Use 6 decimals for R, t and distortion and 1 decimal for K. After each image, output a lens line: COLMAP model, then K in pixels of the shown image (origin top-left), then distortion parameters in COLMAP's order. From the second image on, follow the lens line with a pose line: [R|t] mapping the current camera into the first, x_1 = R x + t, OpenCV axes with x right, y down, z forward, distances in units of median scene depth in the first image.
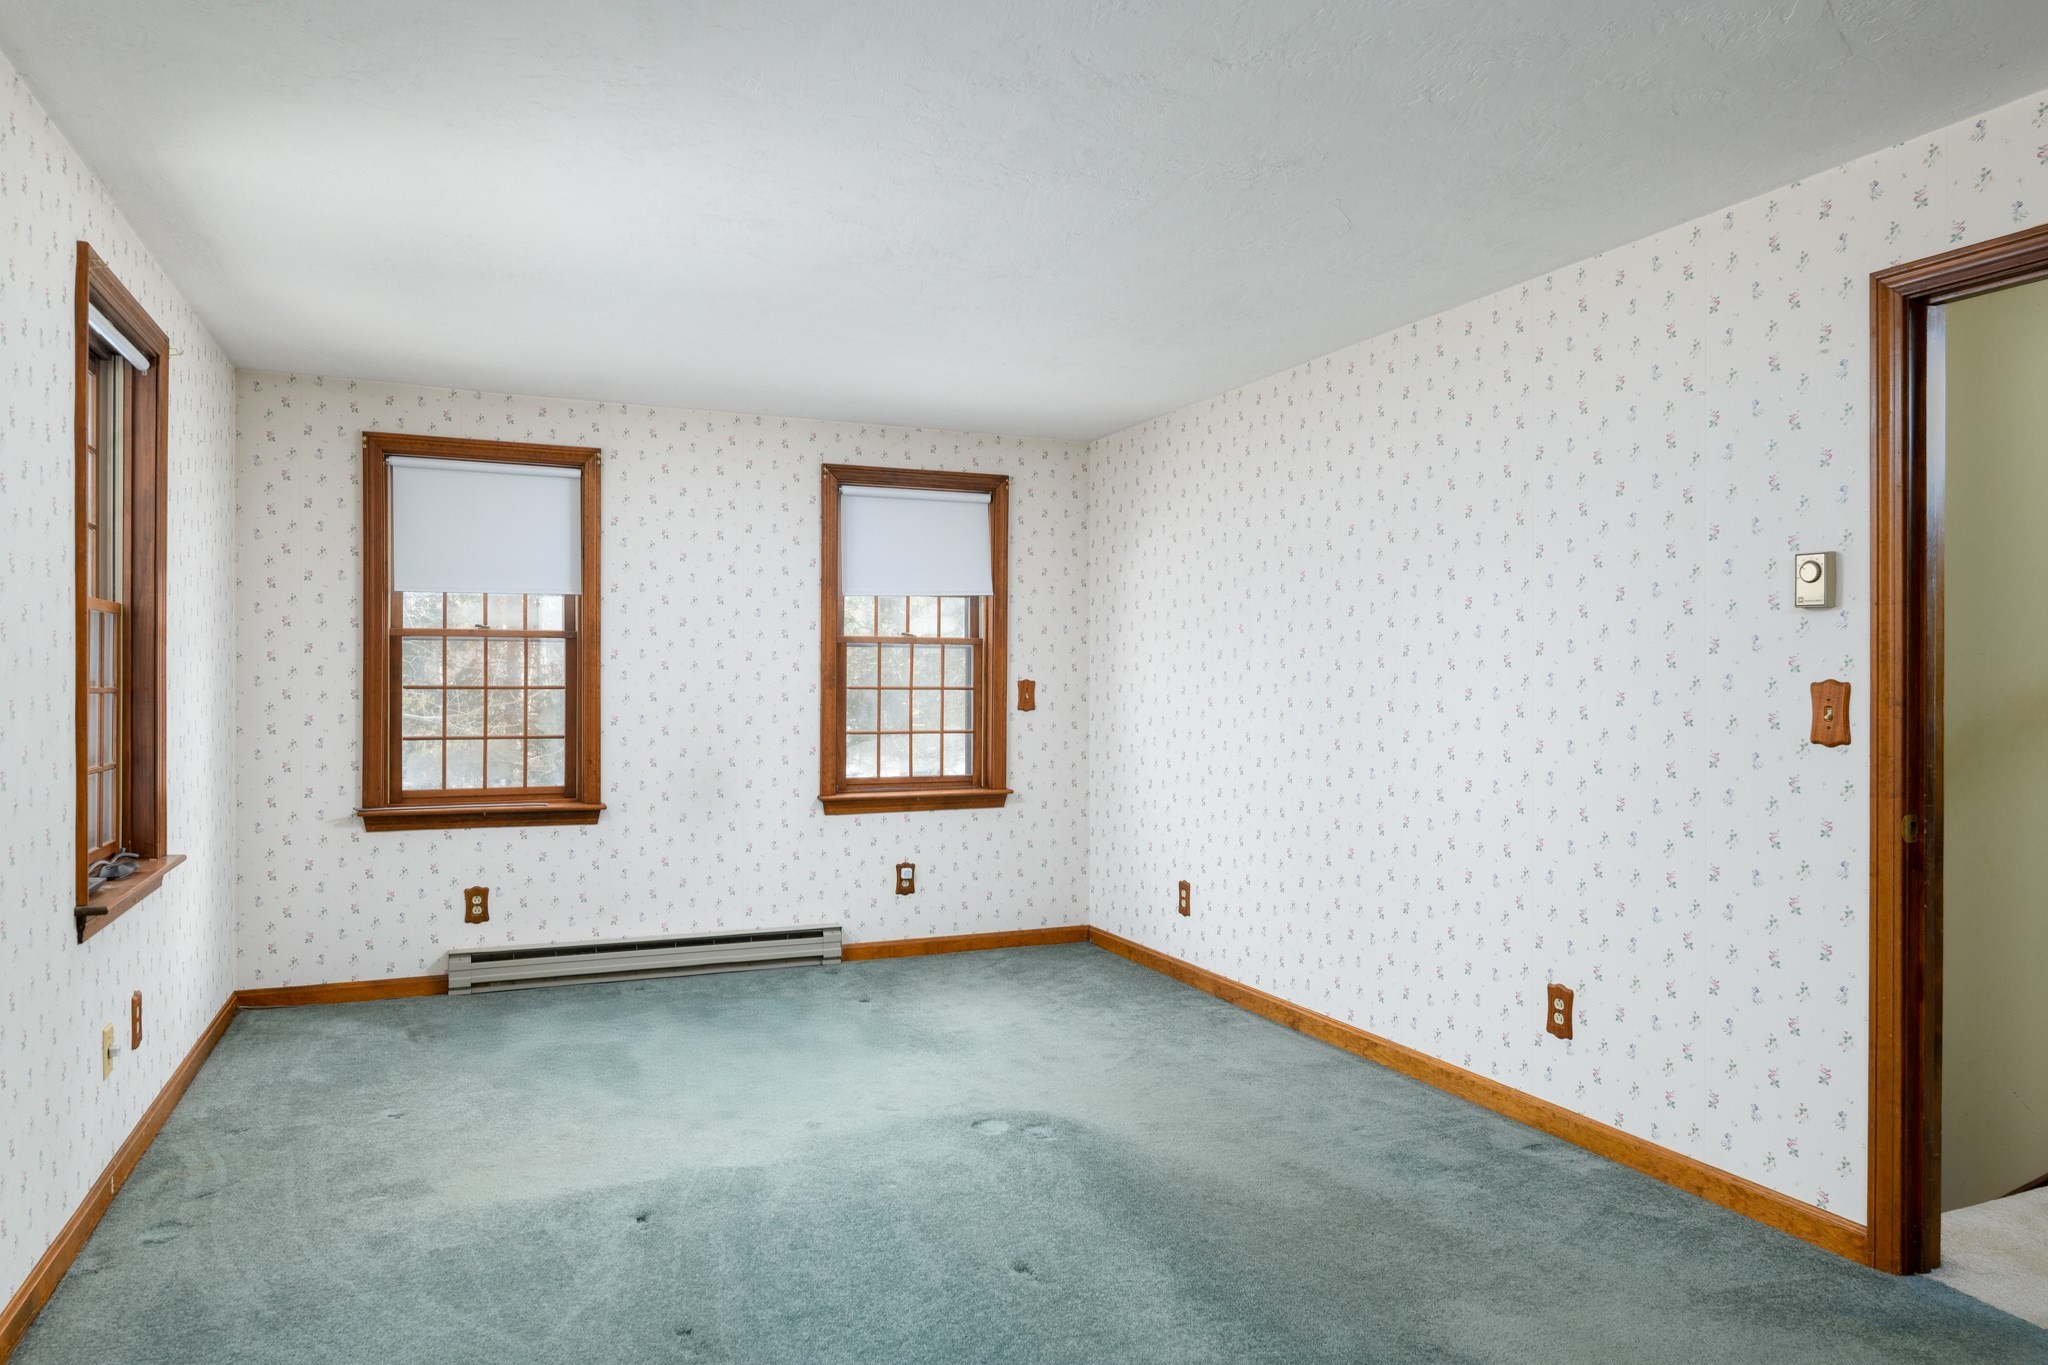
lens RADIAL K [[1299.0, 0, 1017.9], [0, 1299.0, 682.6], [0, 0, 1]] dist [0.000327, 0.000393]
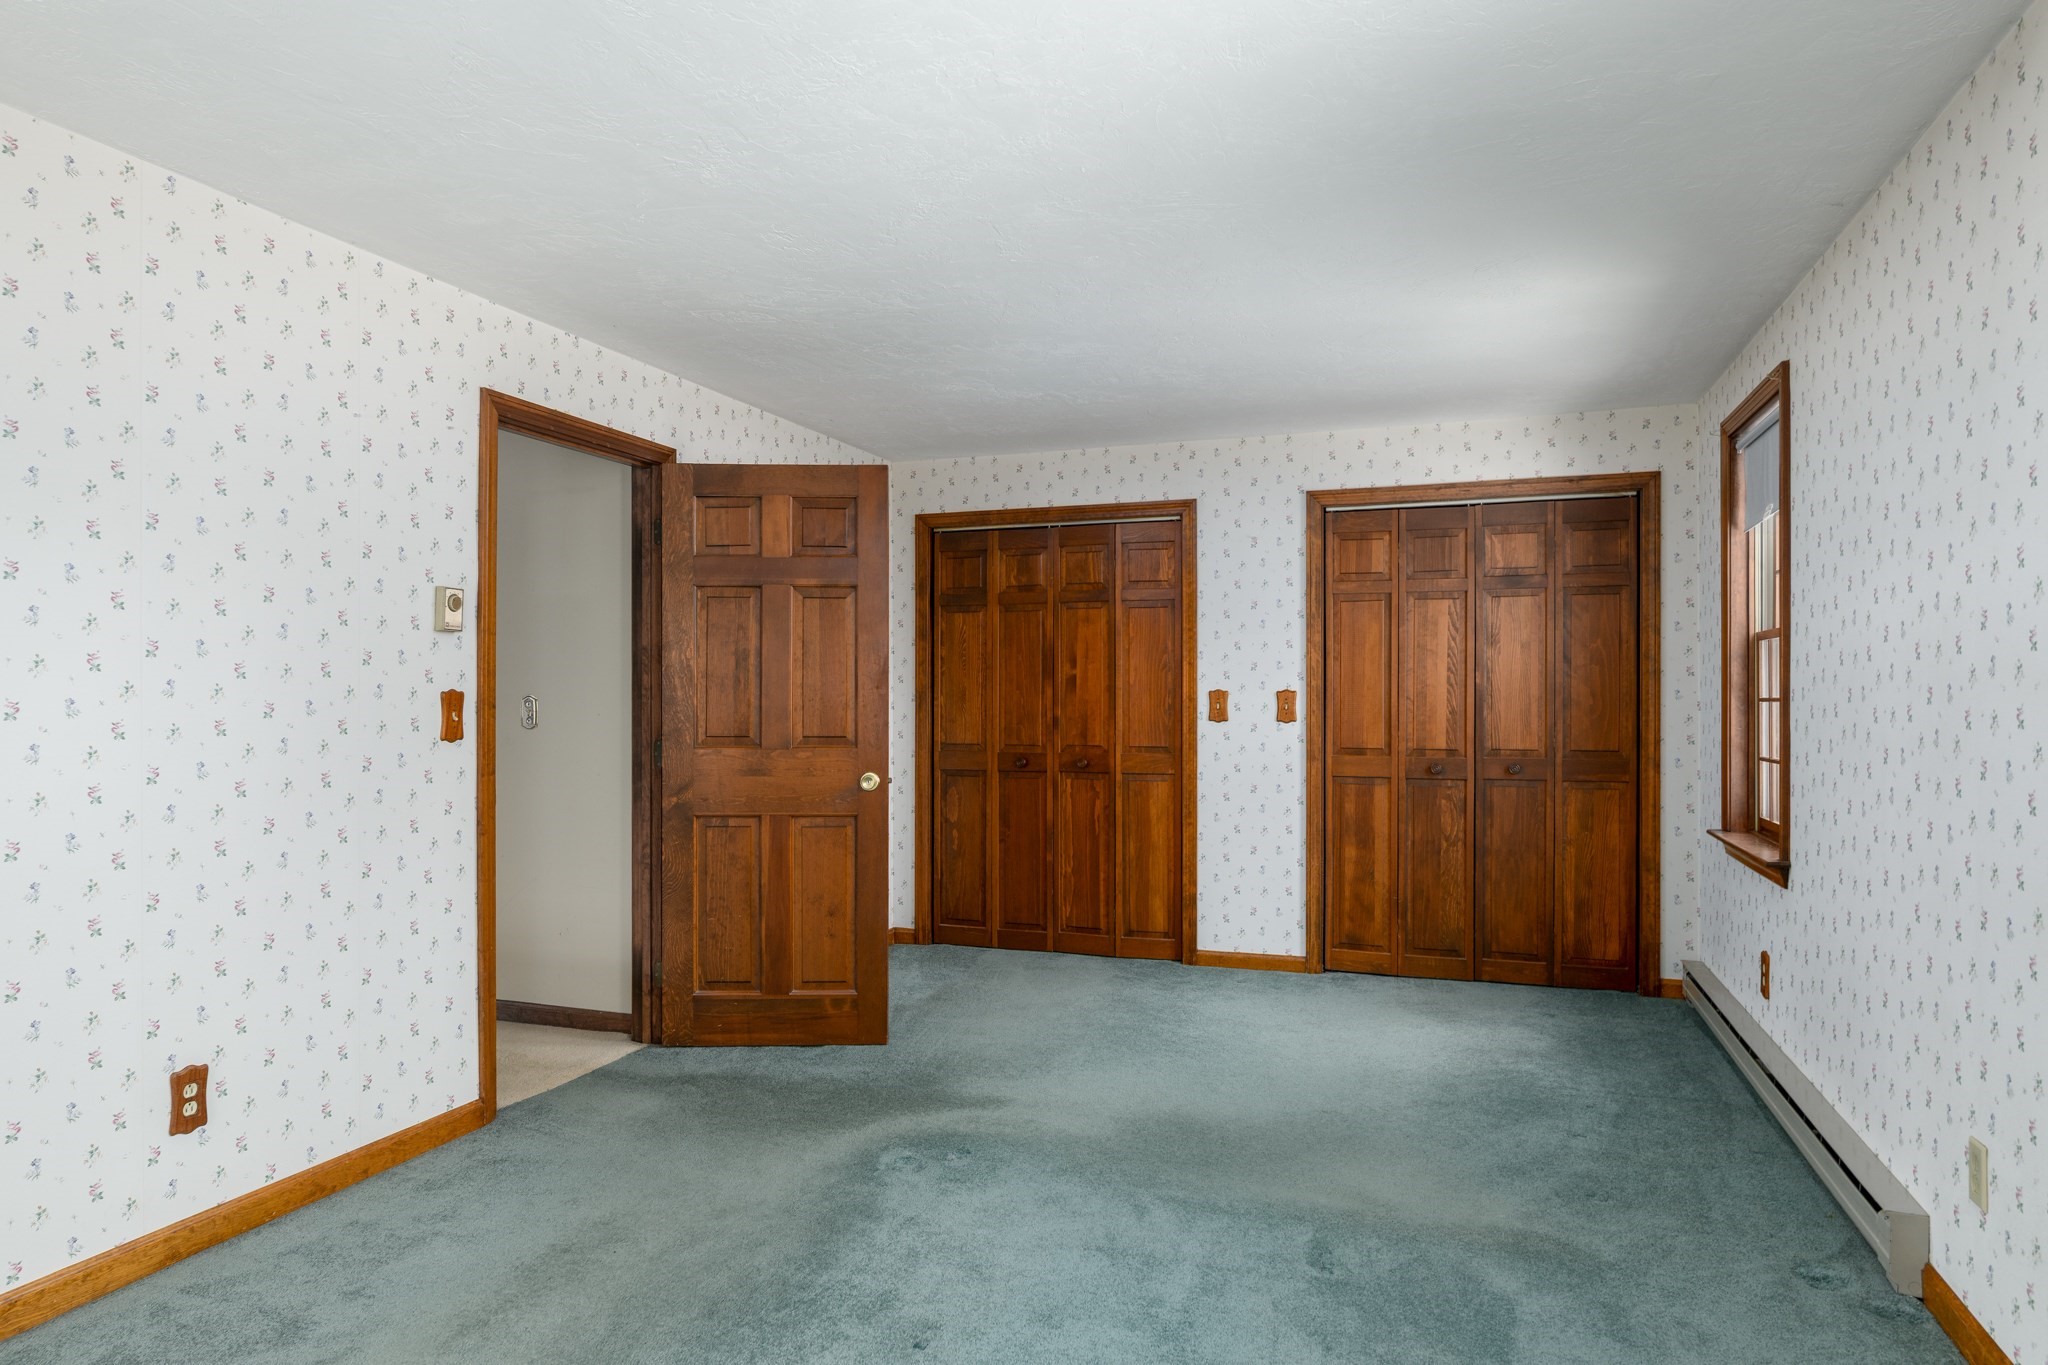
lens RADIAL K [[1257.9, 0, 1024.0], [0, 1257.9, 682.5], [0, 0, 1]] dist [-0.002550, 0.001437]
pose [[-0.735188, -0.002826, 0.677857, -0.602433], [-0.005502, 0.999983, -0.001799, -0.009450], [-0.677841, -0.005052, -0.735191, 1.492473]]
